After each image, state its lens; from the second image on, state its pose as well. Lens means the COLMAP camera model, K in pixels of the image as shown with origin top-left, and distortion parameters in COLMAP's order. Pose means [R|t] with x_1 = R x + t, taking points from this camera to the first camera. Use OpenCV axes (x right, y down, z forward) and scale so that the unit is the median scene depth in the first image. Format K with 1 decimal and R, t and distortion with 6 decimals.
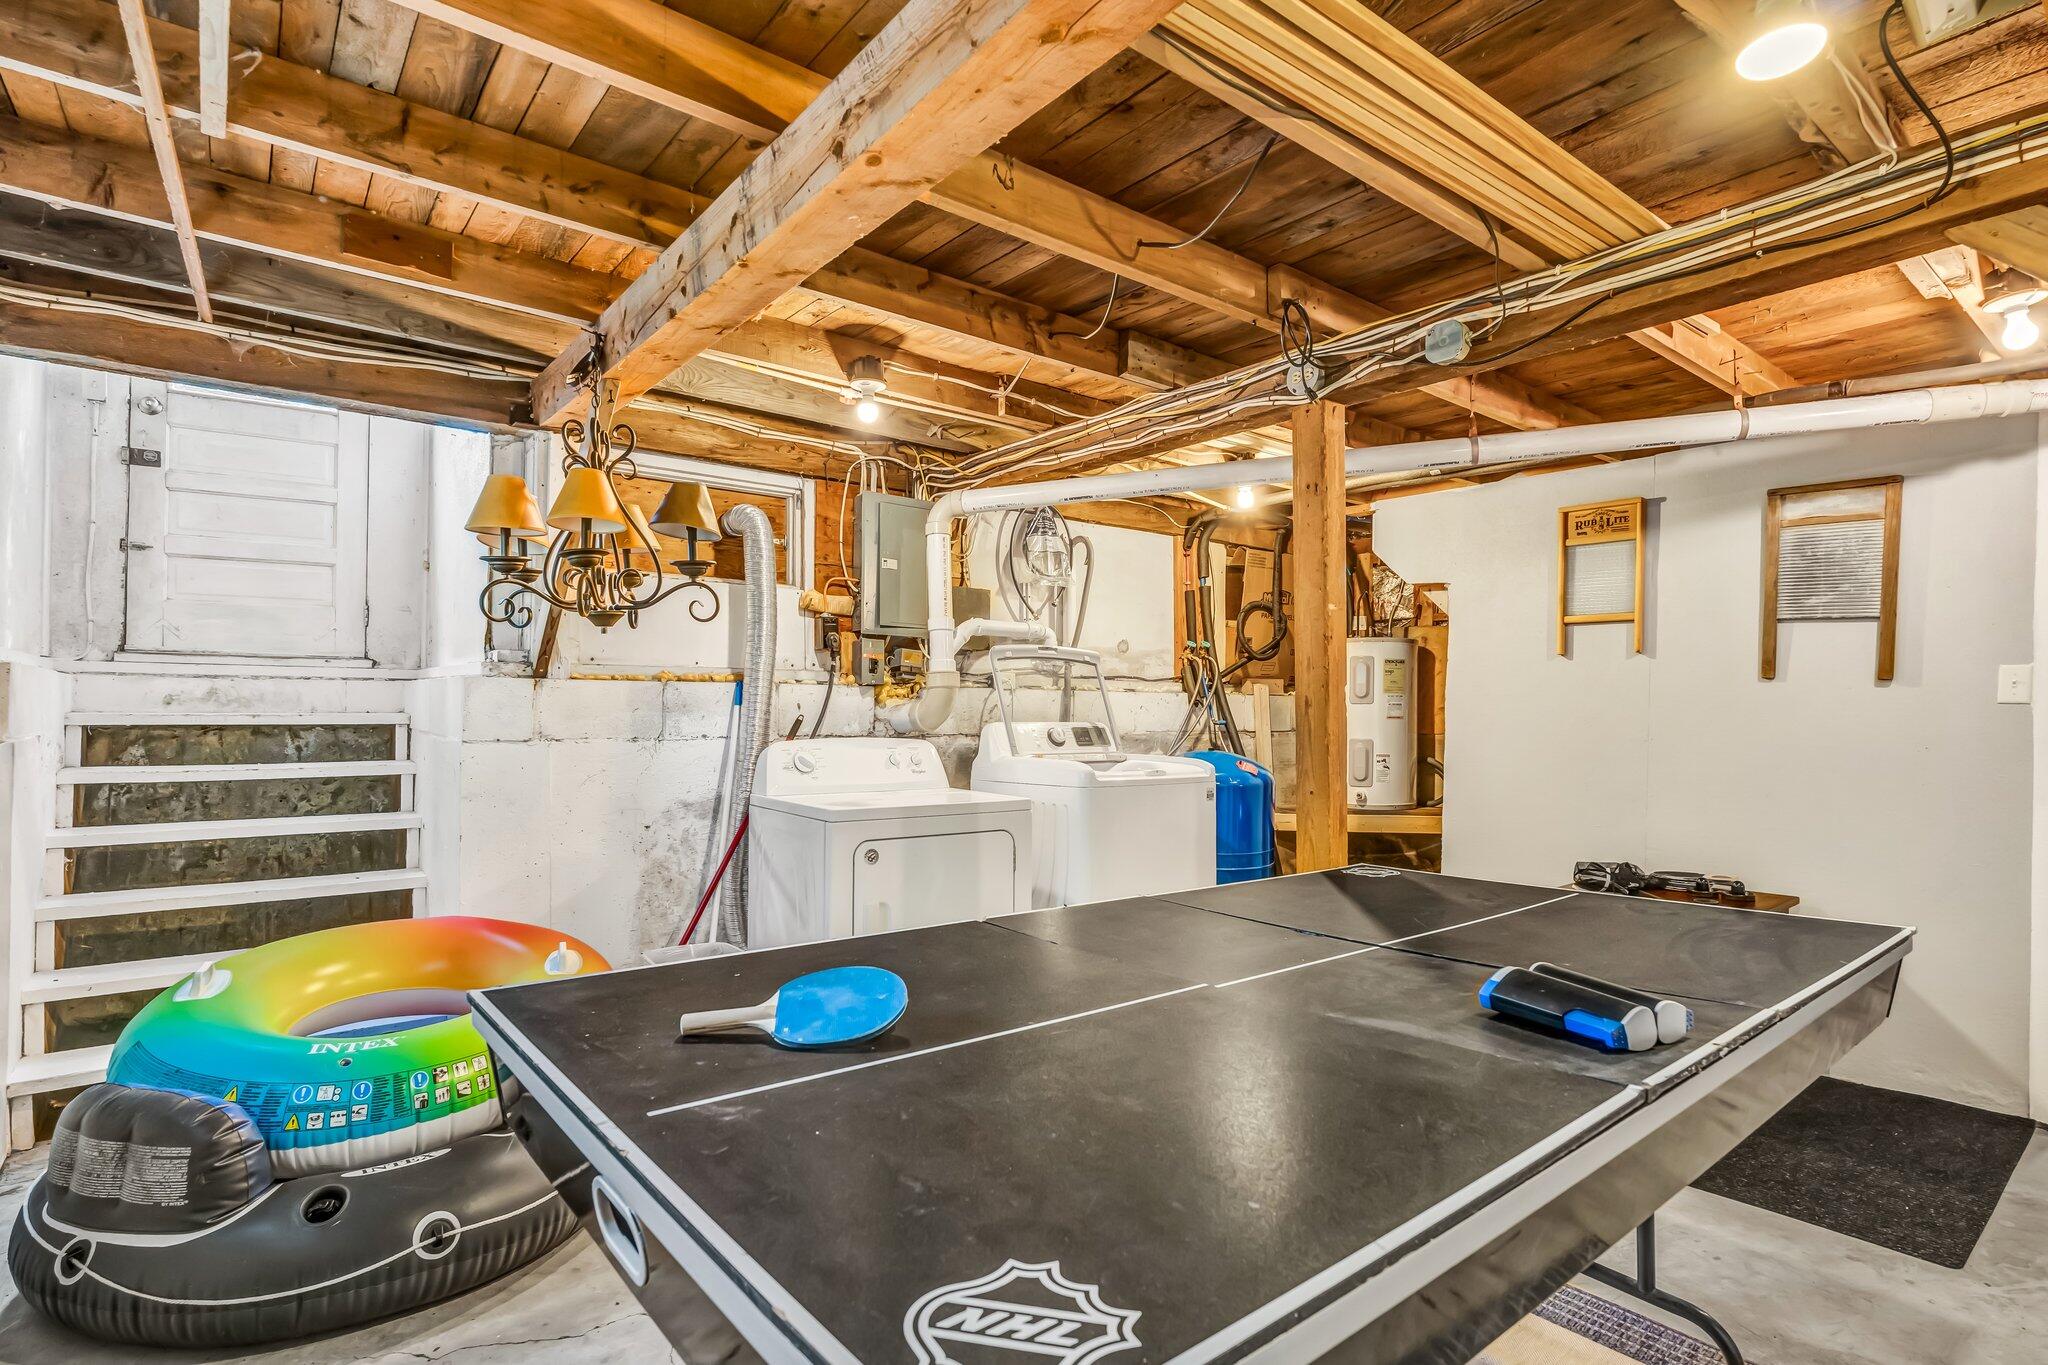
lens RADIAL K [[999.5, 0, 1024.0], [0, 999.5, 682.5], [0, 0, 1]] dist [-0.000541, -0.000009]
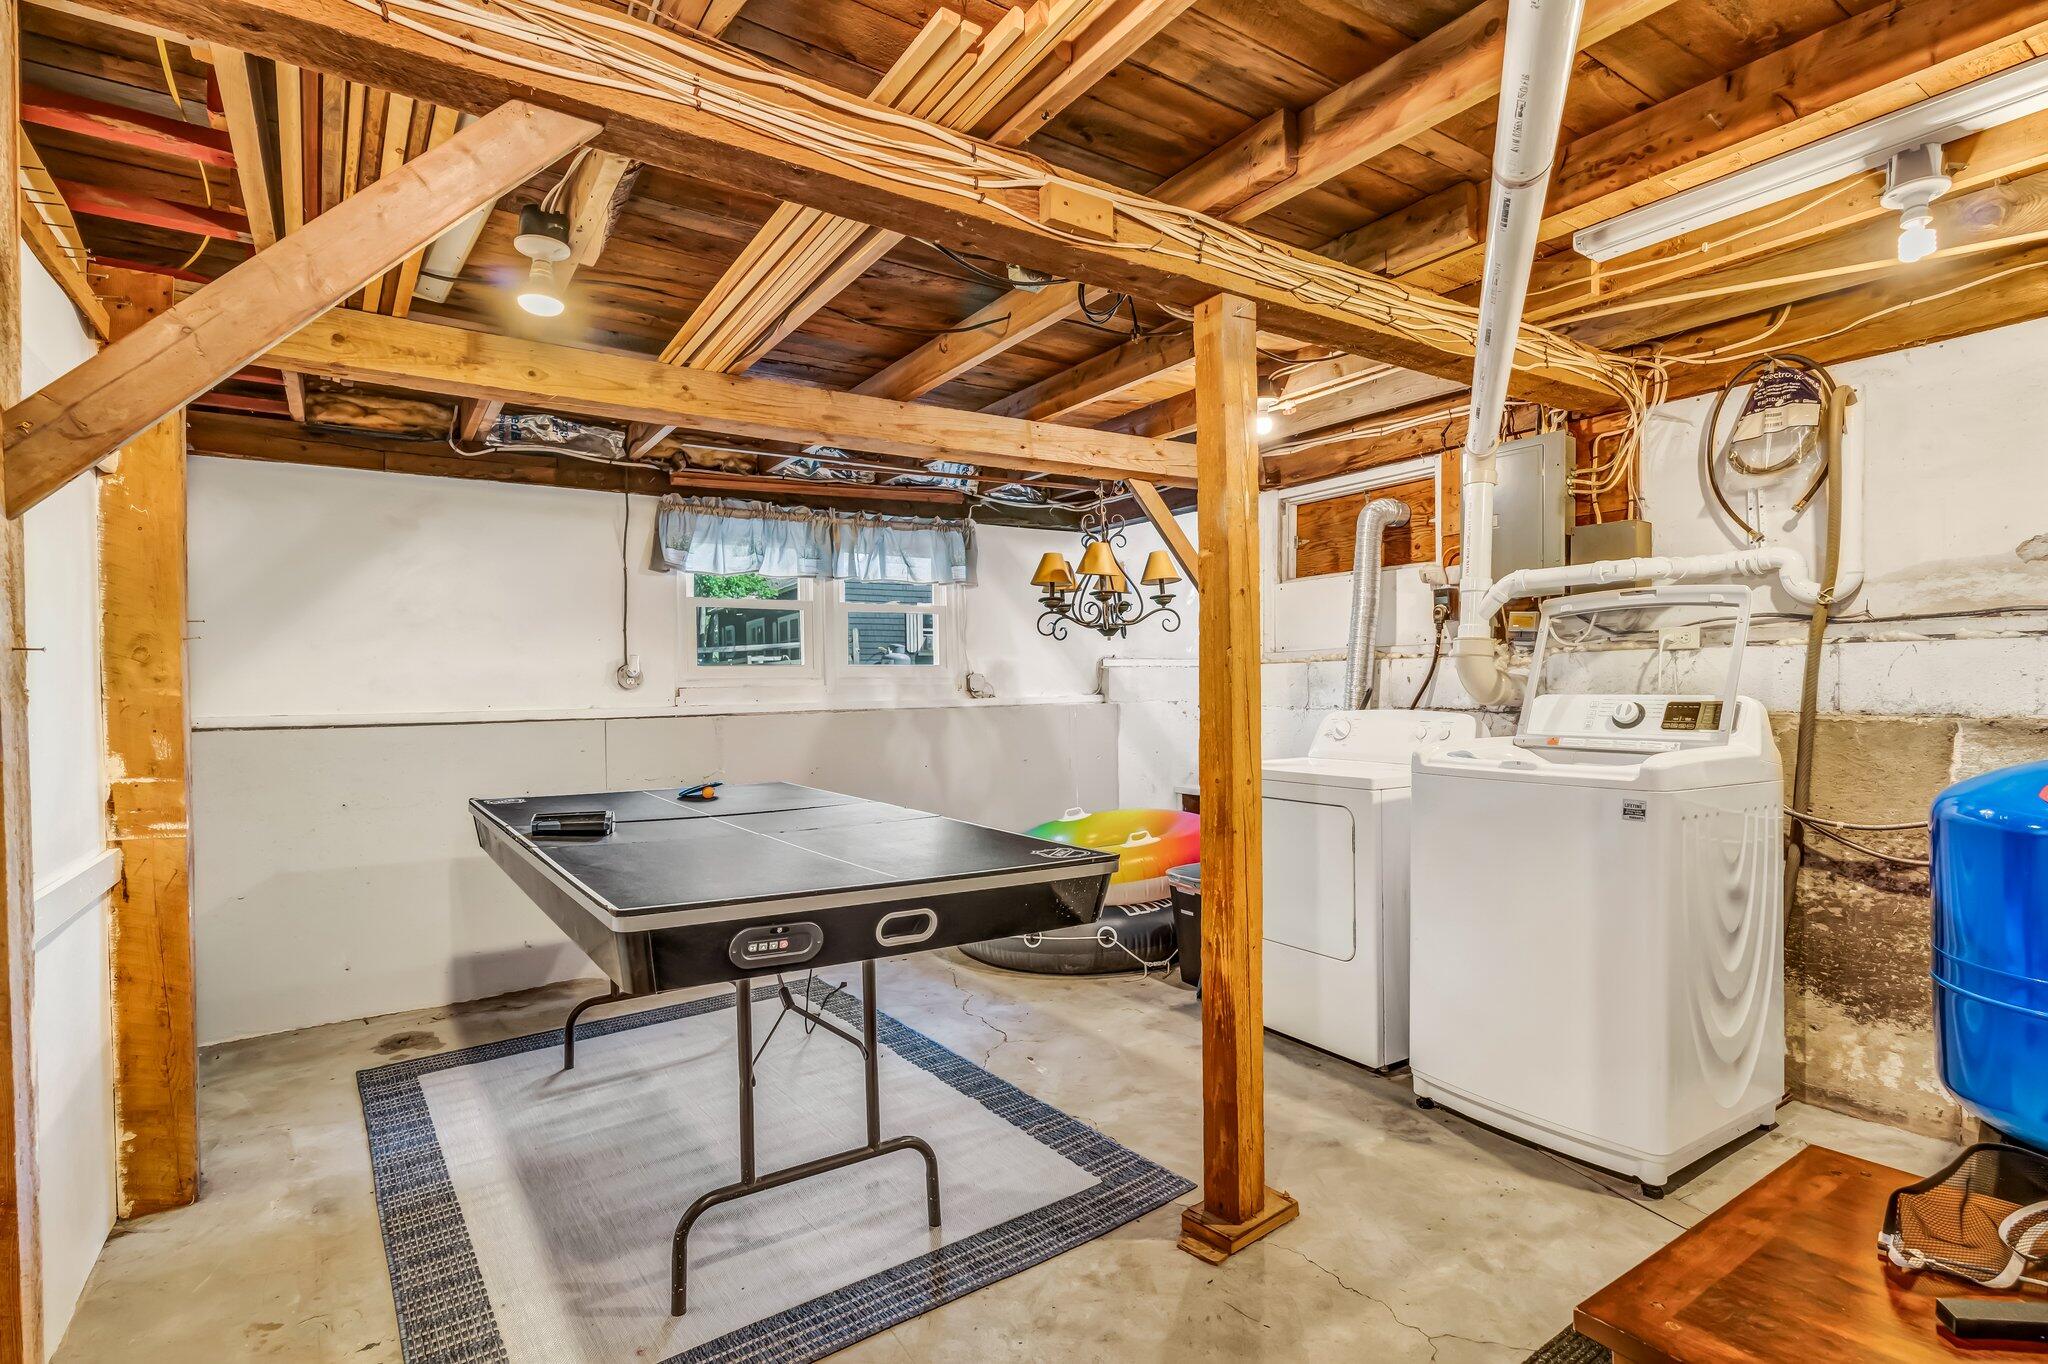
lens RADIAL K [[999.5, 0, 1024.0], [0, 999.5, 682.0], [0, 0, 1]] dist [-0.000541, -0.000009]
pose [[-0.091706, -0.004858, -0.995774, 0.859218], [0.050892, 0.998658, -0.009559, 0.015882], [0.994485, -0.051554, -0.091335, 0.685941]]
